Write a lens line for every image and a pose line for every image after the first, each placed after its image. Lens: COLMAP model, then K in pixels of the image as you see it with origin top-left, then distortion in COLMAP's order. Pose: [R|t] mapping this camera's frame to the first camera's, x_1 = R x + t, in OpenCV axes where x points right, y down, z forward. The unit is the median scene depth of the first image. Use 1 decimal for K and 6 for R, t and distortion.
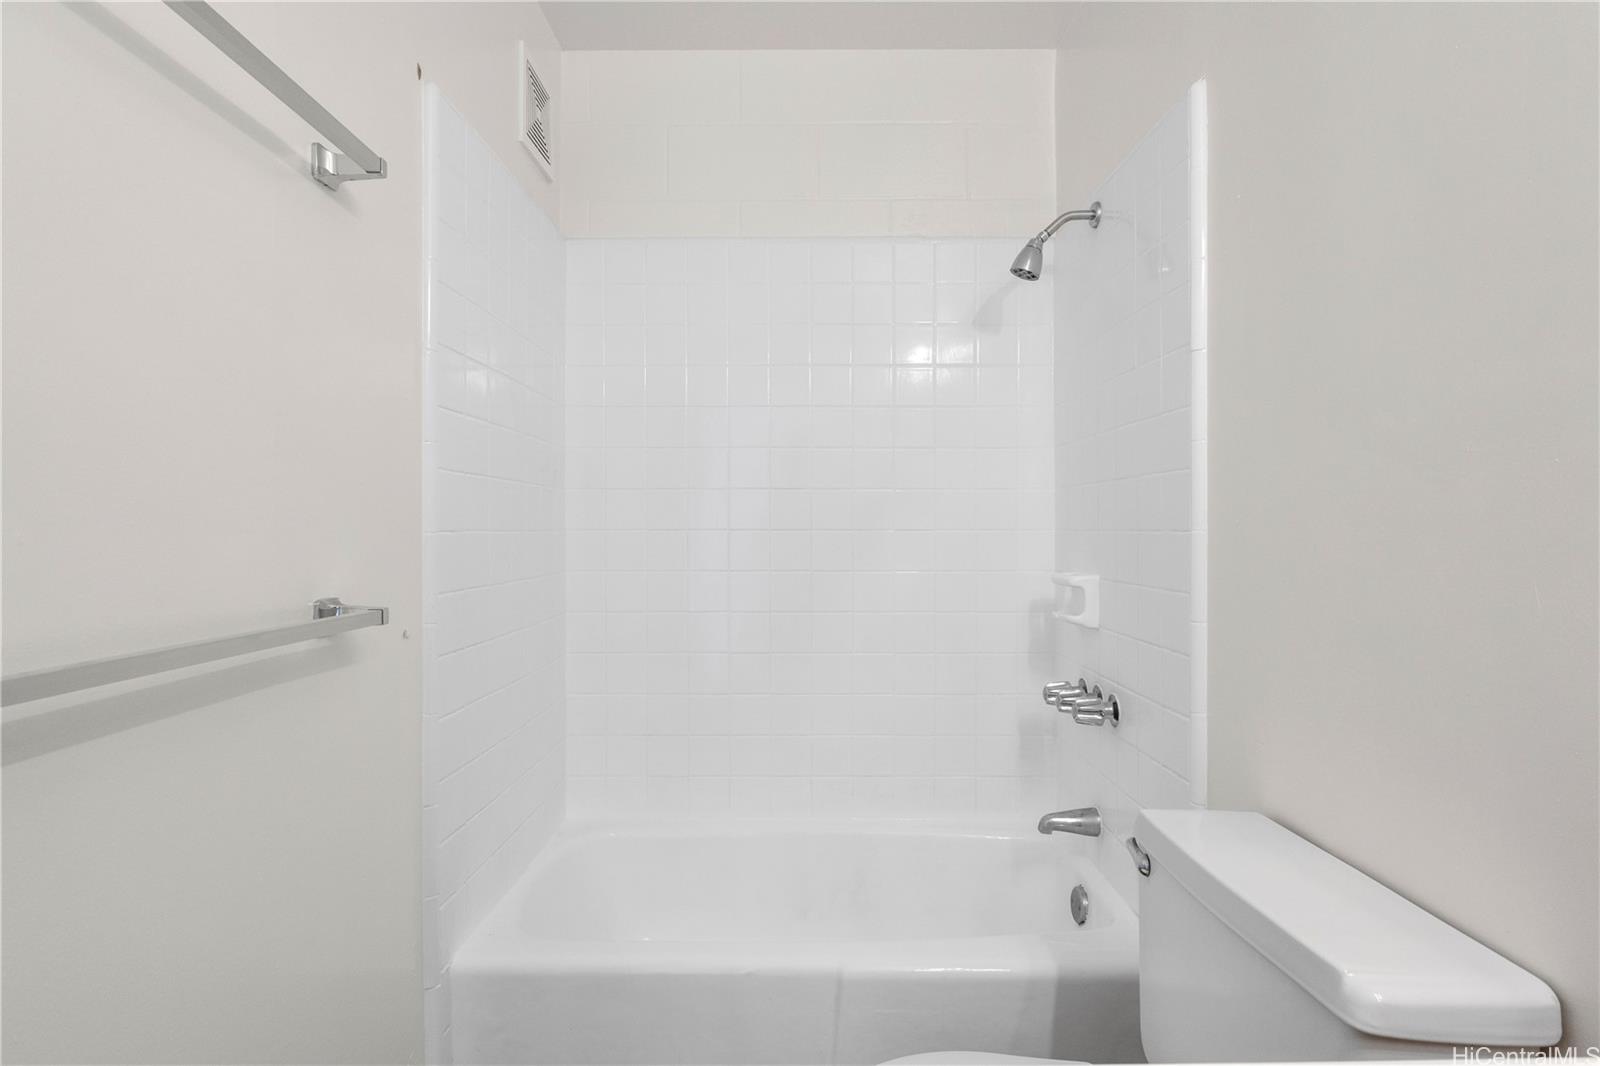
lens RADIAL K [[834.3, 0, 799.7], [0, 834.3, 529.5], [0, 0, 1]] dist [-0.016587, 0.000077]
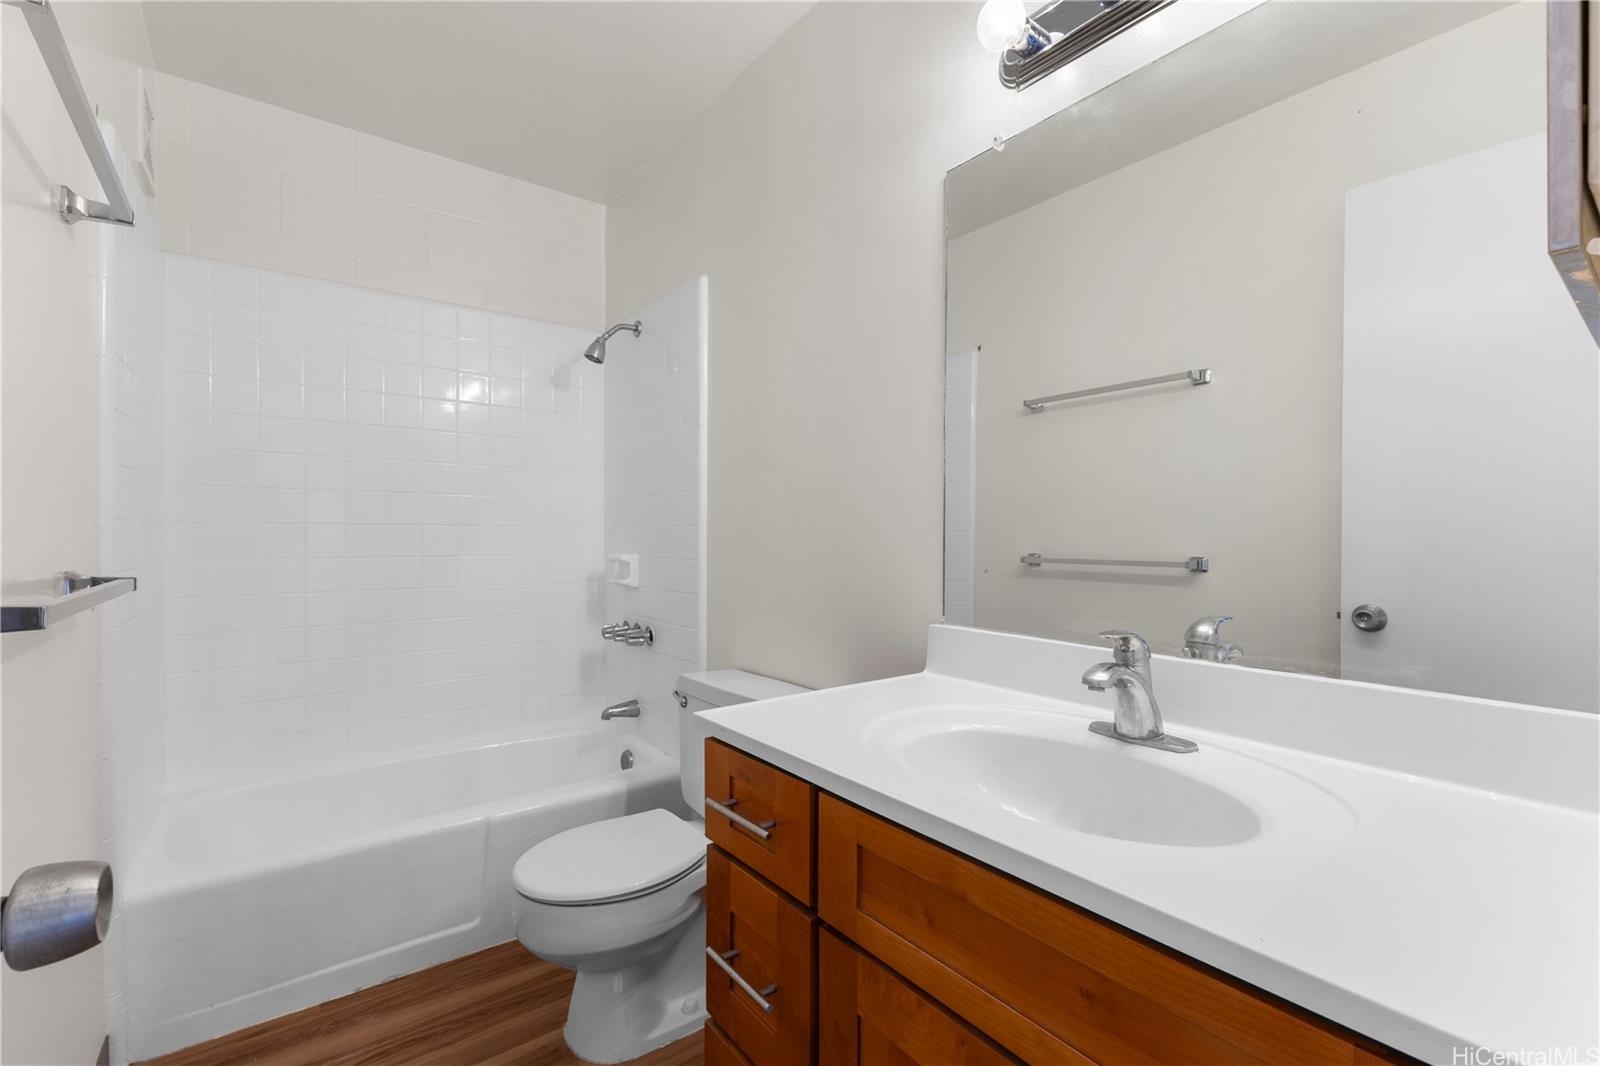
lens RADIAL K [[693.7, 0, 802.6], [0, 693.7, 538.3], [0, 0, 1]] dist [0.008698, -0.000382]
pose [[0.793323, -0.000395, 0.608801, -0.204840], [-0.003757, 0.999978, 0.005544, 0.015639], [-0.608789, -0.006686, 0.793304, -0.255173]]
